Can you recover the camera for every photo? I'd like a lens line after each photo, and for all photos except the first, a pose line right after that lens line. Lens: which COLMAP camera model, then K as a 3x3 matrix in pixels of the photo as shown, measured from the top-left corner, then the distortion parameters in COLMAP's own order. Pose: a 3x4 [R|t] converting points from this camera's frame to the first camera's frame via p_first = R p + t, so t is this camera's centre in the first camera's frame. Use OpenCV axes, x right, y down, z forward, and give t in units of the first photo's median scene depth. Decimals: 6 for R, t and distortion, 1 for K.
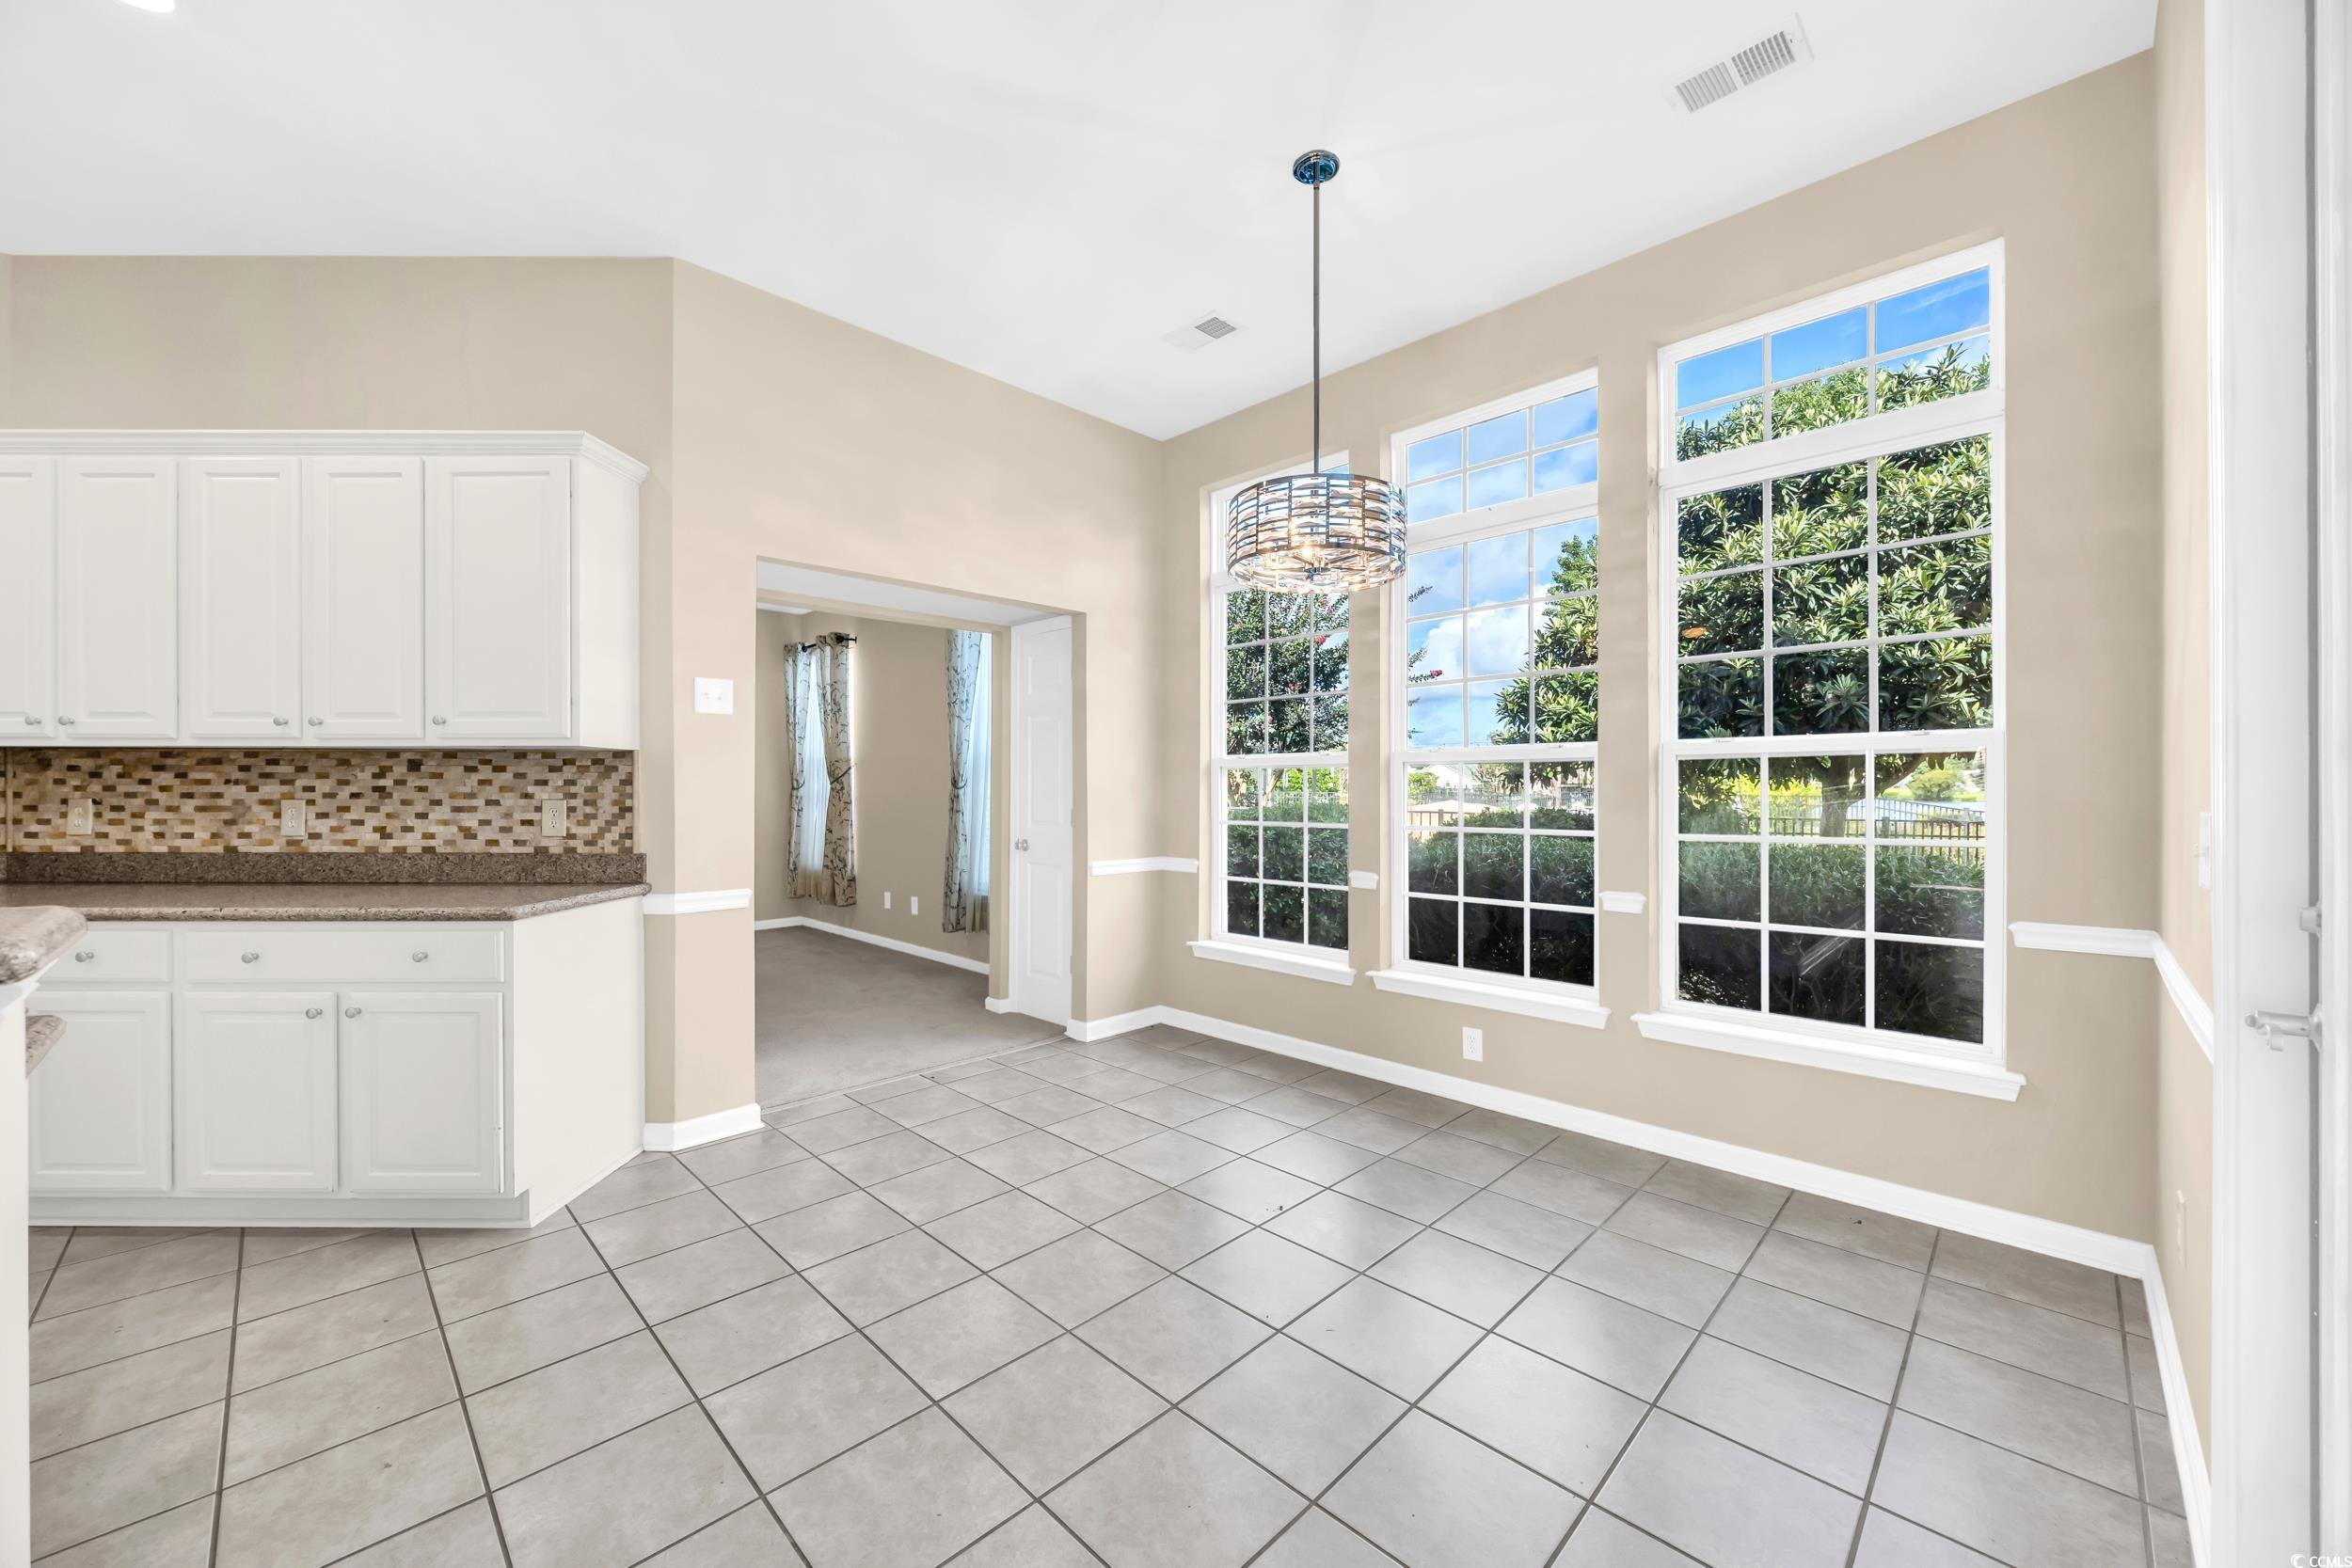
lens RADIAL K [[888.1, 0, 1166.6], [0, 888.1, 793.3], [0, 0, 1]] dist [-0.002381, -0.000511]
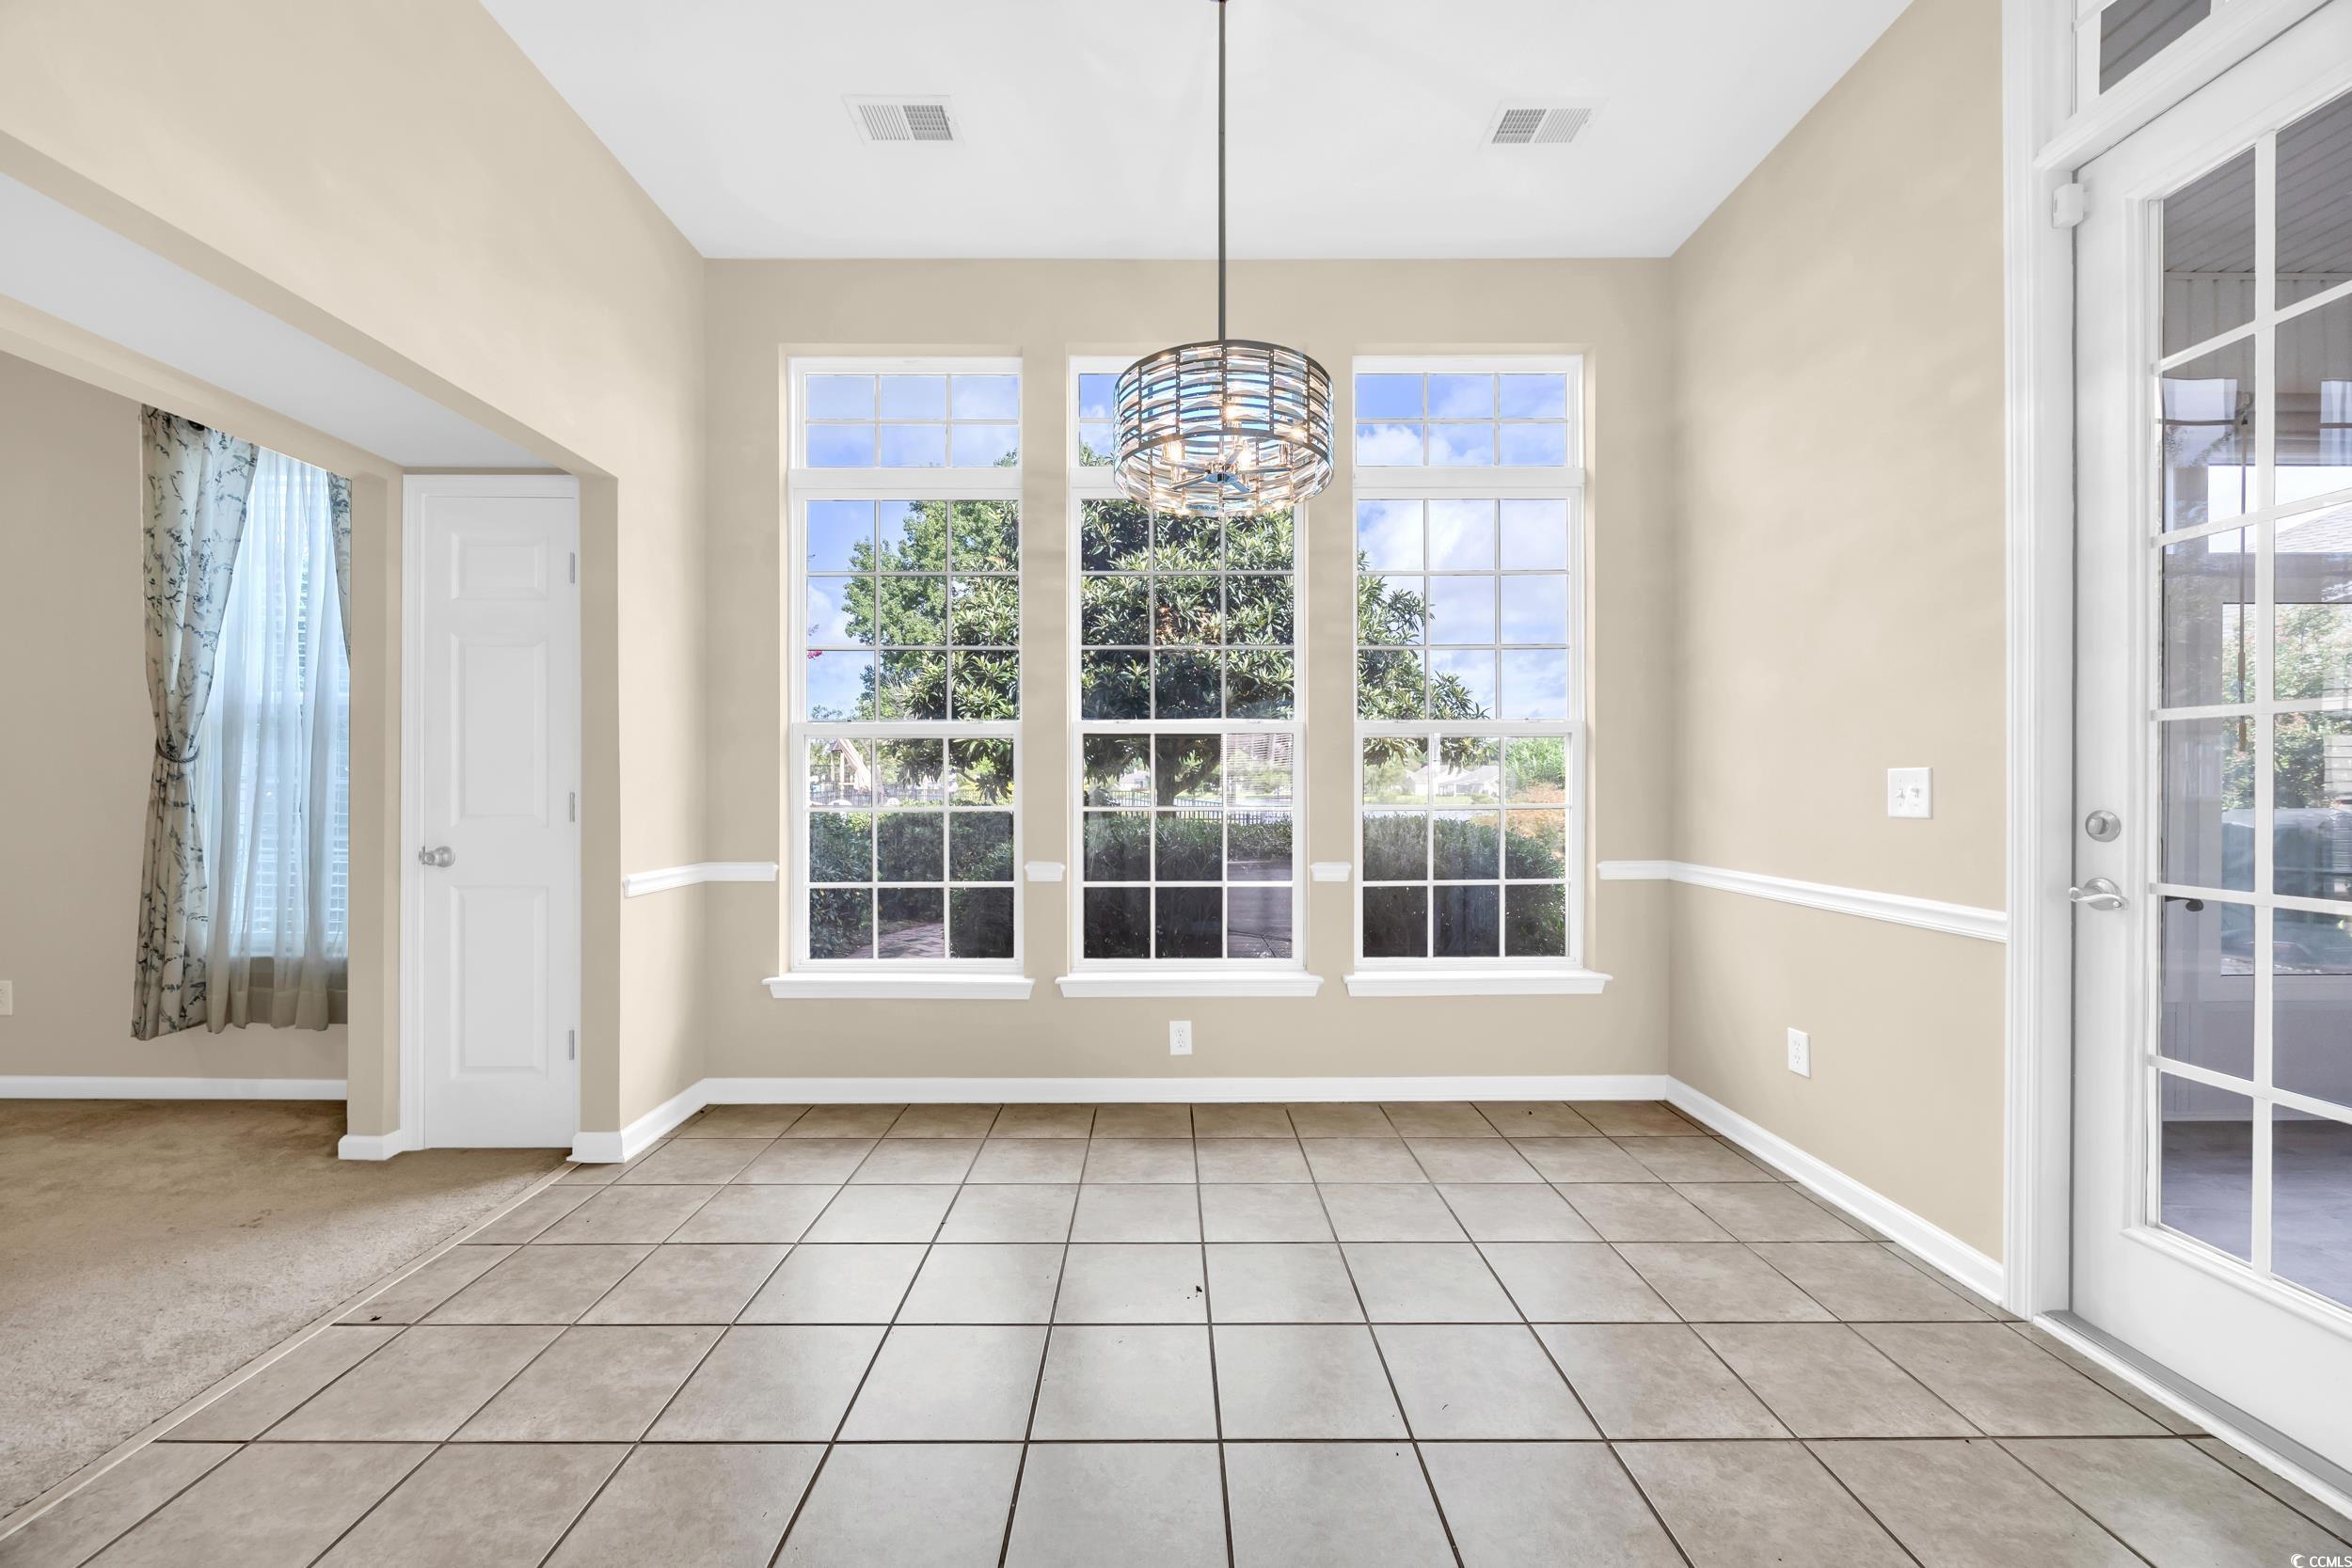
lens RADIAL K [[888.1, 0, 1163.9], [0, 888.1, 793.8], [0, 0, 1]] dist [-0.002381, -0.000511]
pose [[0.702786, -0.004551, 0.711386, -0.348386], [0.003370, 0.999990, 0.003067, 0.024698], [-0.711393, 0.000242, 0.702795, 0.373454]]
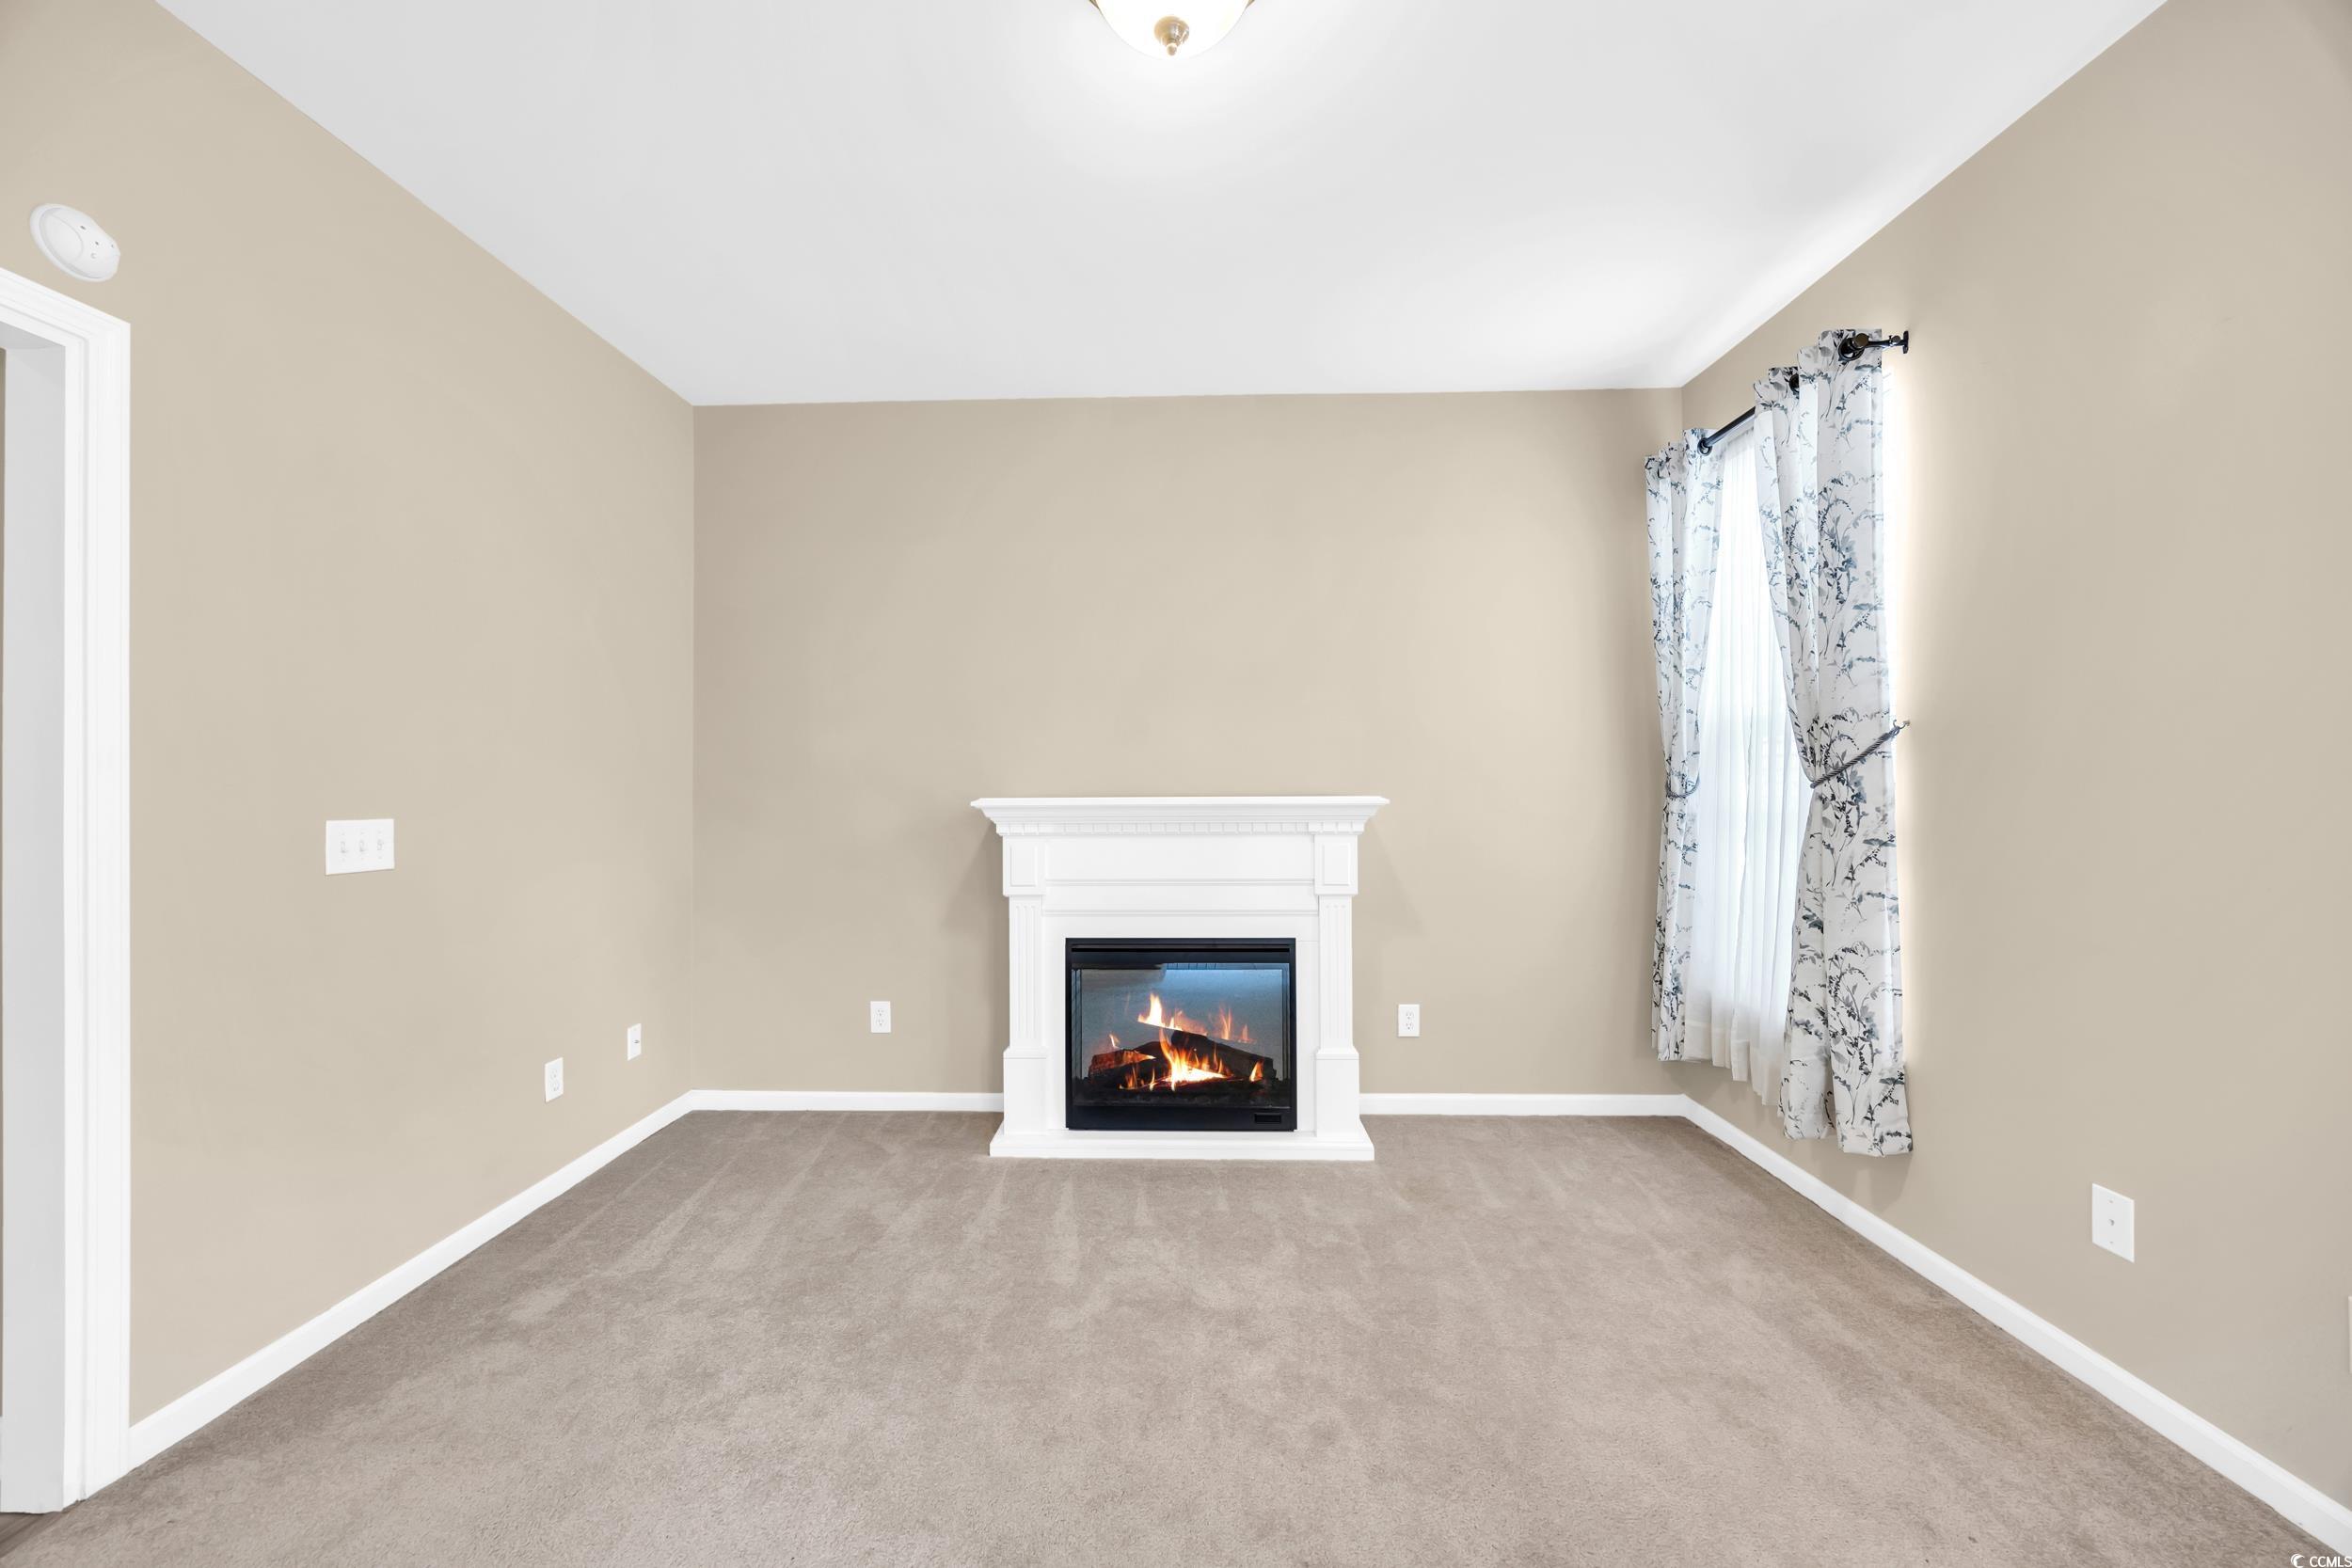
lens RADIAL K [[888.1, 0, 1177.8], [0, 888.1, 784.9], [0, 0, 1]] dist [-0.002381, -0.000511]
pose [[0.692408, -0.007259, -0.721469, -0.651491], [0.001988, 0.999965, -0.008153, -0.017867], [0.721503, 0.004211, 0.692398, 1.262760]]
